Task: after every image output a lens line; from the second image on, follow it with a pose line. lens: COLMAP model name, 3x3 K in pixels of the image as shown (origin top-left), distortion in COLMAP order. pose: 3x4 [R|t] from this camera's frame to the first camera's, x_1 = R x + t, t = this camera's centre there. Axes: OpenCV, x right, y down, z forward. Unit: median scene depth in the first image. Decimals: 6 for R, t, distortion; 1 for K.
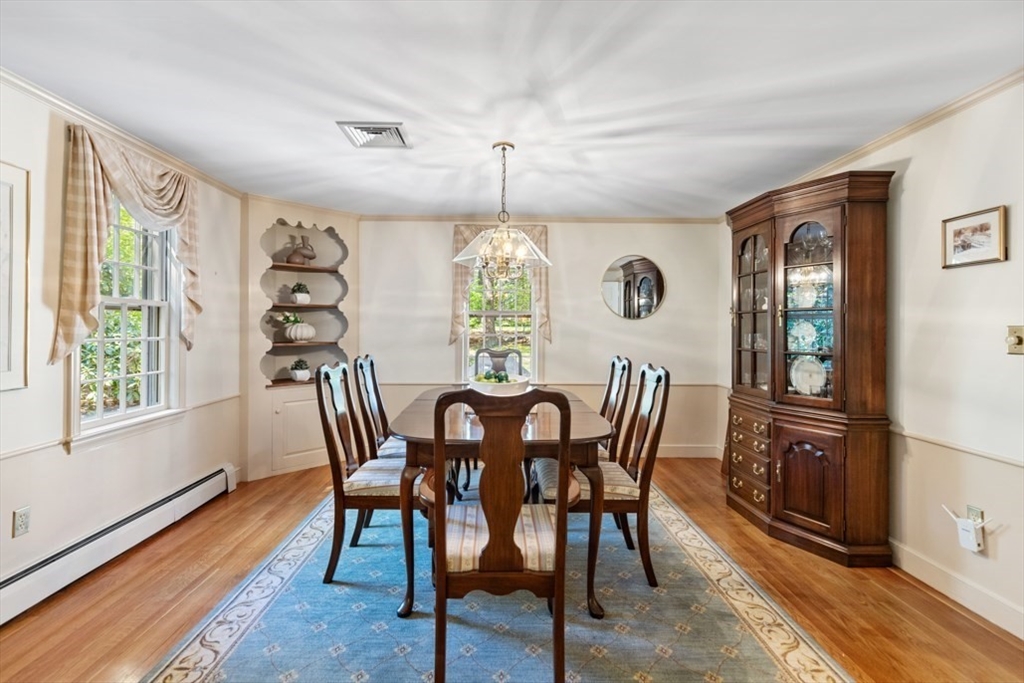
lens RADIAL K [[467.8, 0, 513.9], [0, 467.8, 330.6], [0, 0, 1]] dist [0.007275, -0.001368]
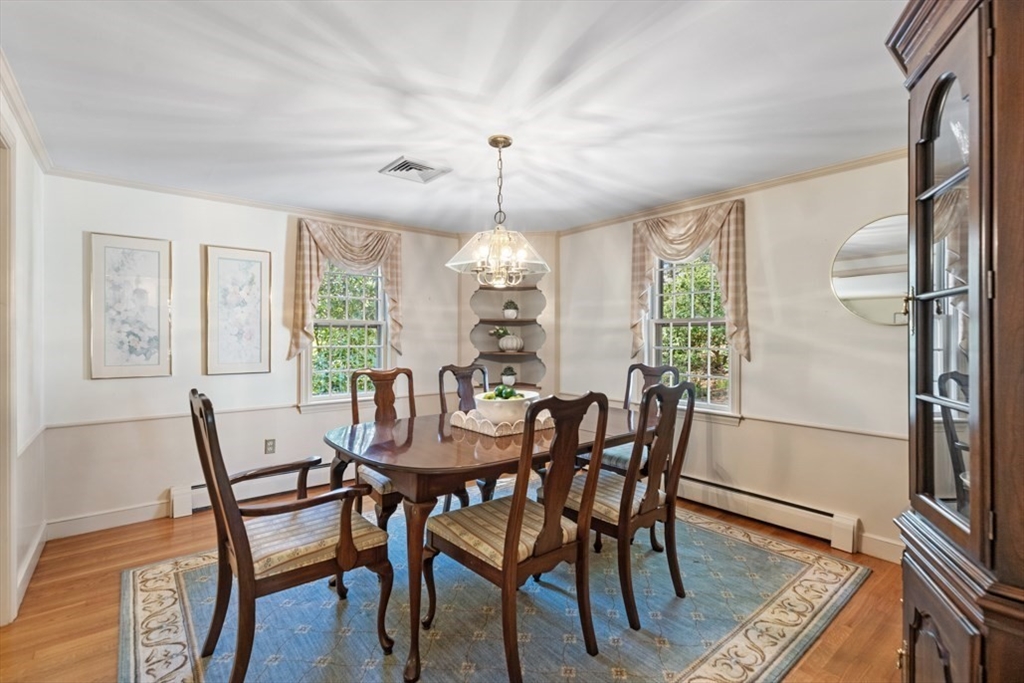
lens RADIAL K [[467.8, 0, 517.0], [0, 467.8, 340.3], [0, 0, 1]] dist [0.007275, -0.001368]
pose [[0.622056, 0.001810, -0.782971, 0.698741], [-0.005086, 0.999986, -0.001728, -0.002552], [0.782956, 0.005057, 0.622056, 0.450311]]
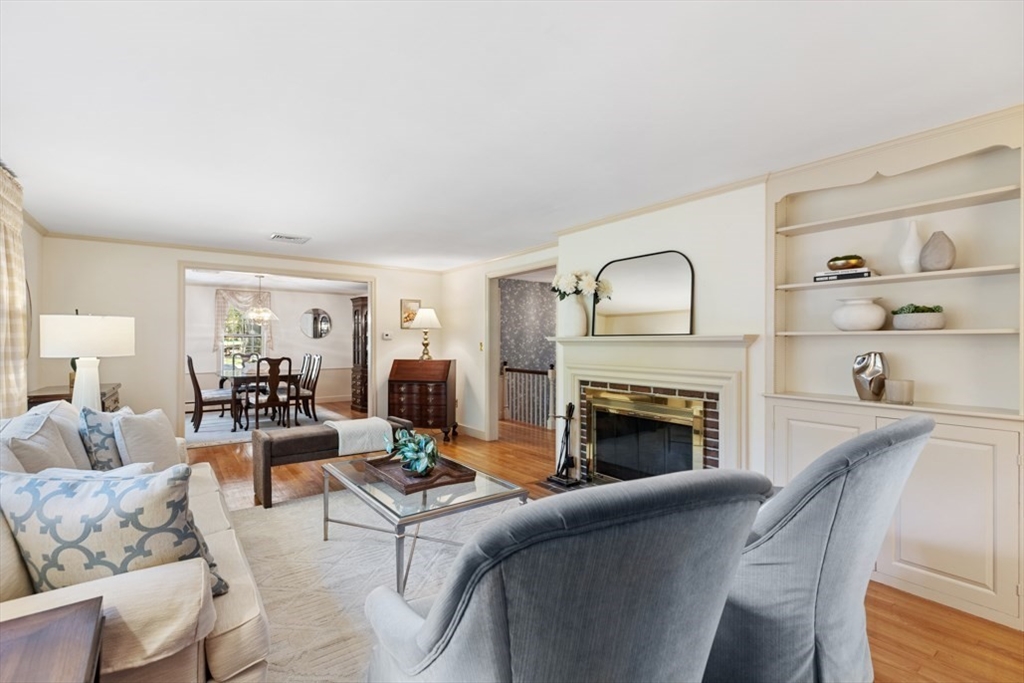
lens RADIAL K [[467.8, 0, 511.9], [0, 467.8, 344.2], [0, 0, 1]] dist [0.007275, -0.001368]
pose [[0.823959, -0.007784, 0.566596, -0.361772], [0.006472, 0.999970, 0.004326, -0.002886], [-0.566613, 0.000103, 0.823984, -2.074798]]
